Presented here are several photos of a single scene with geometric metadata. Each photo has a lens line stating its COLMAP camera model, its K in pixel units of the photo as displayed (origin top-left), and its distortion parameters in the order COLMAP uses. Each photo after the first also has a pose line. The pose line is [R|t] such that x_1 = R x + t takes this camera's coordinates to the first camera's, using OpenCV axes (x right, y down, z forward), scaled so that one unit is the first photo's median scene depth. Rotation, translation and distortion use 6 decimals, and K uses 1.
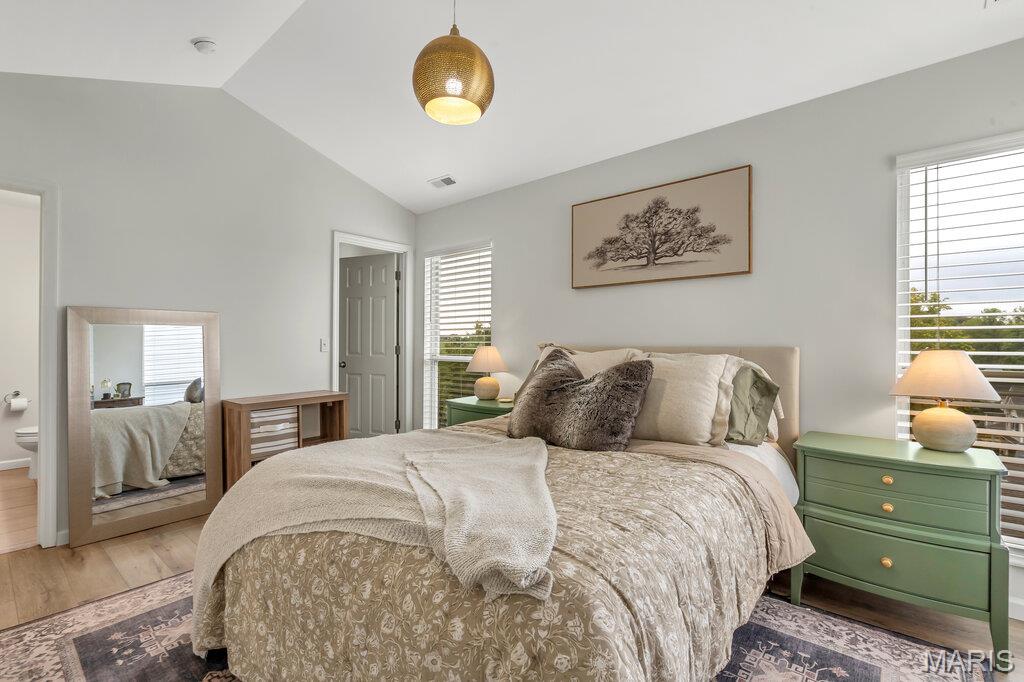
lens RADIAL K [[457.9, 0, 512.0], [0, 457.9, 341.0], [0, 0, 1]] dist [0.000910, 0.000100]
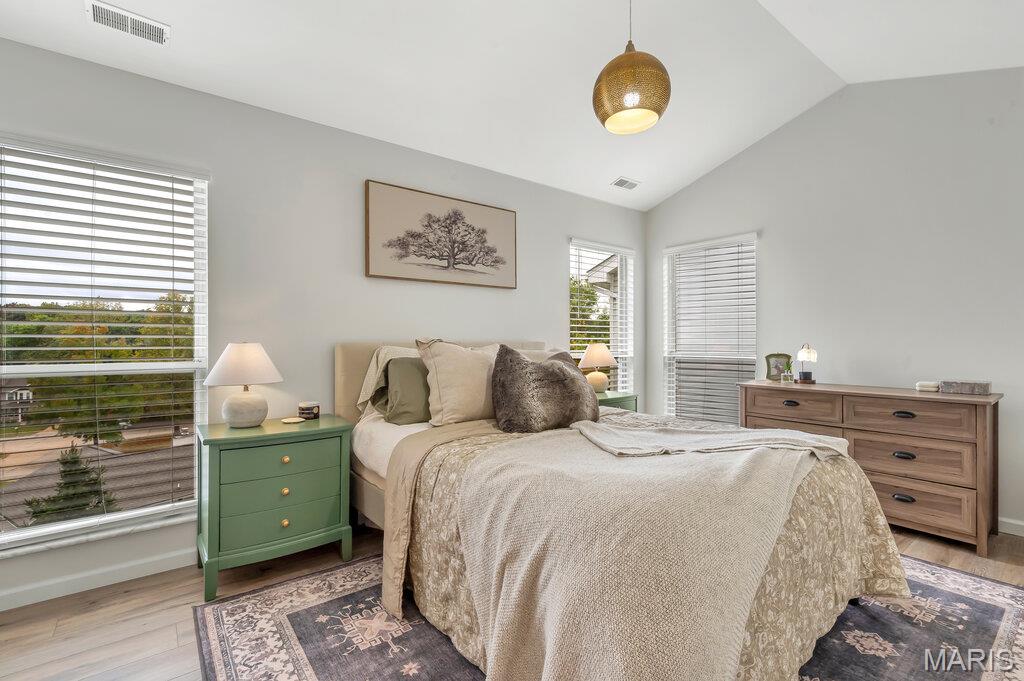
lens RADIAL K [[457.9, 0, 512.0], [0, 457.9, 340.5], [0, 0, 1]] dist [0.000910, 0.000100]
pose [[0.210202, -0.002032, 0.977656, -0.747456], [-0.004455, 0.999985, 0.003036, 0.003405], [-0.977648, -0.004994, 0.210190, 0.632215]]
